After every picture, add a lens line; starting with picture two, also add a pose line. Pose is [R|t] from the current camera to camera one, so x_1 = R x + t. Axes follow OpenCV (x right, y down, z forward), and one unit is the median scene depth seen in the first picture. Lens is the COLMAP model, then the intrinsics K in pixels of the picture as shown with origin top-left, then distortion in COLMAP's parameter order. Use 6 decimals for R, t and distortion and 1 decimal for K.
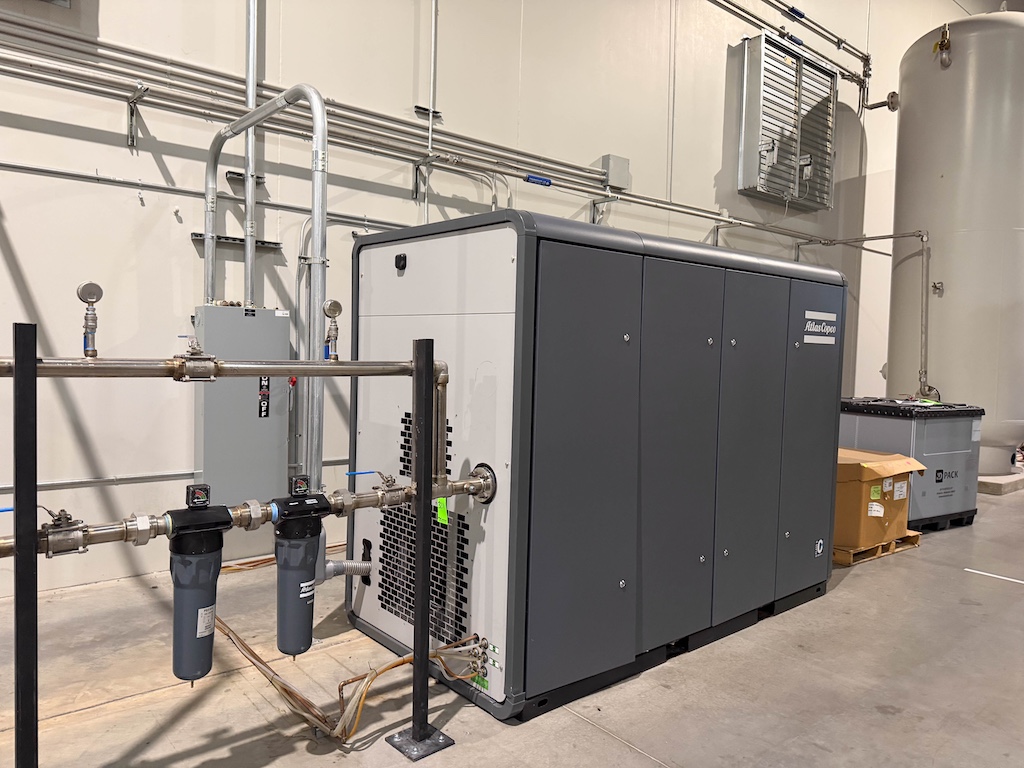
lens RADIAL K [[716.5, 0, 512.0], [0, 716.5, 384.0], [0, 0, 1]] dist [0.063172, -0.005070]
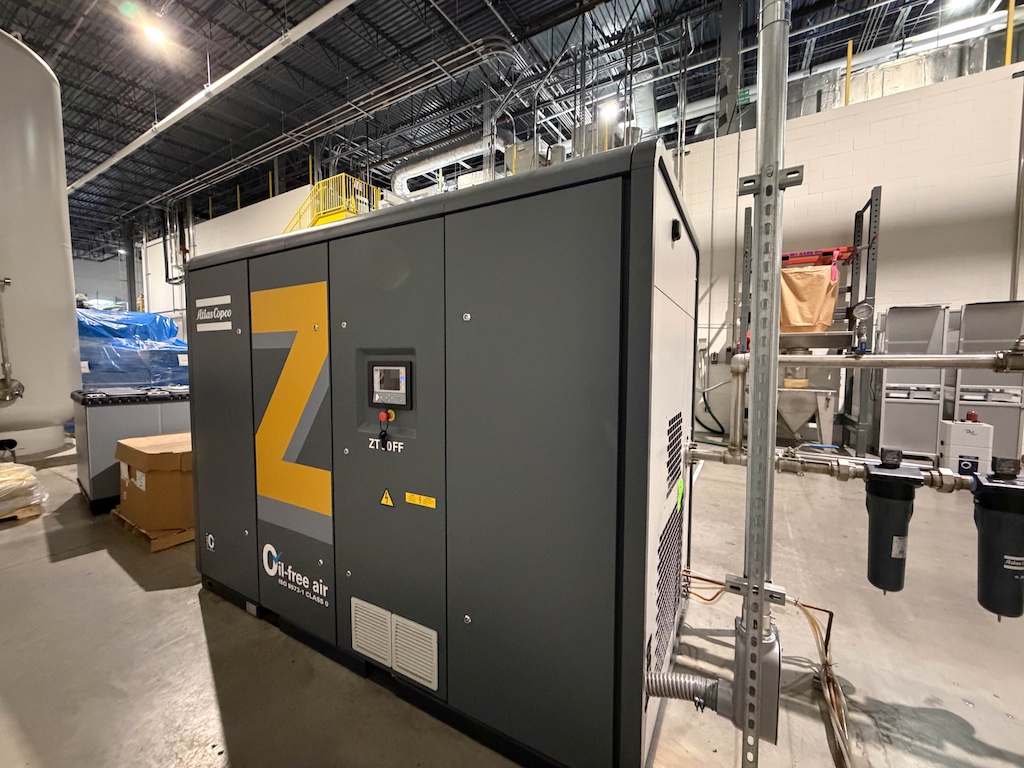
lens RADIAL K [[413.3, 0, 491.9], [0, 413.3, 387.6], [0, 0, 1]] dist [-0.001606, 0.000194]
pose [[-0.311867, -0.097762, 0.945083, -0.581613], [0.027552, 0.993344, 0.111846, -0.053877], [-0.949726, 0.060920, -0.307098, 1.489317]]
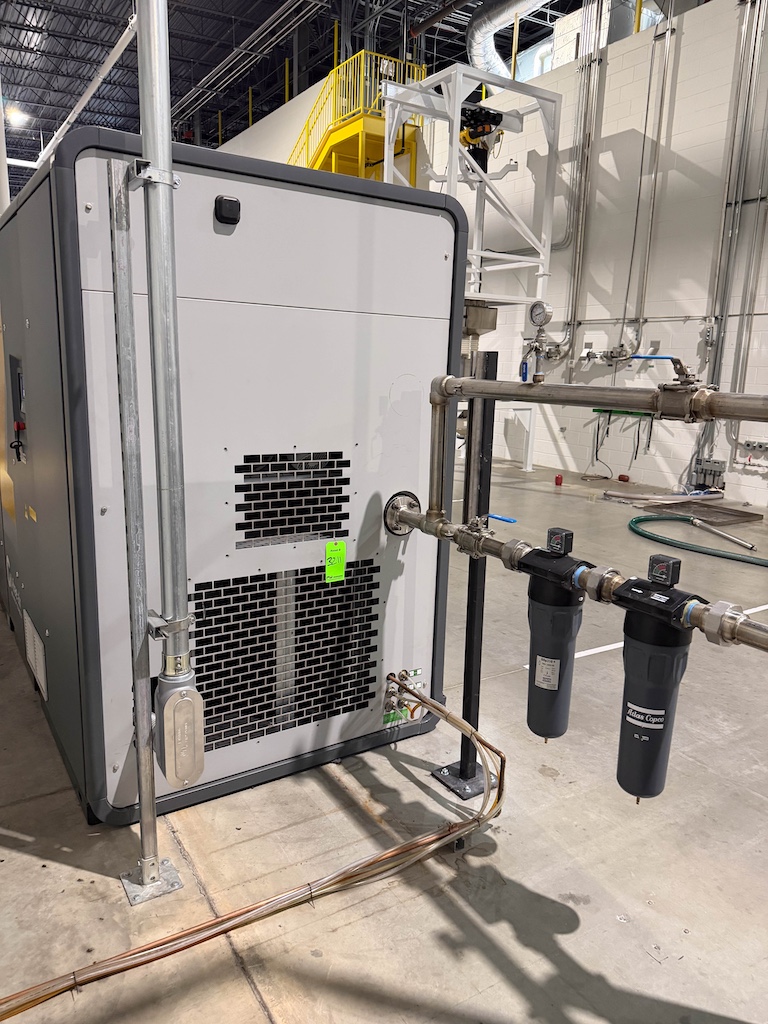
lens RADIAL K [[716.5, 0, 360.7], [0, 716.5, 514.2], [0, 0, 1]] dist [0.063172, -0.005070]
pose [[0.149170, -0.232717, 0.961037, -0.881796], [0.020744, 0.972433, 0.232257, -0.067578], [-0.988594, -0.014710, 0.149885, 0.889051]]
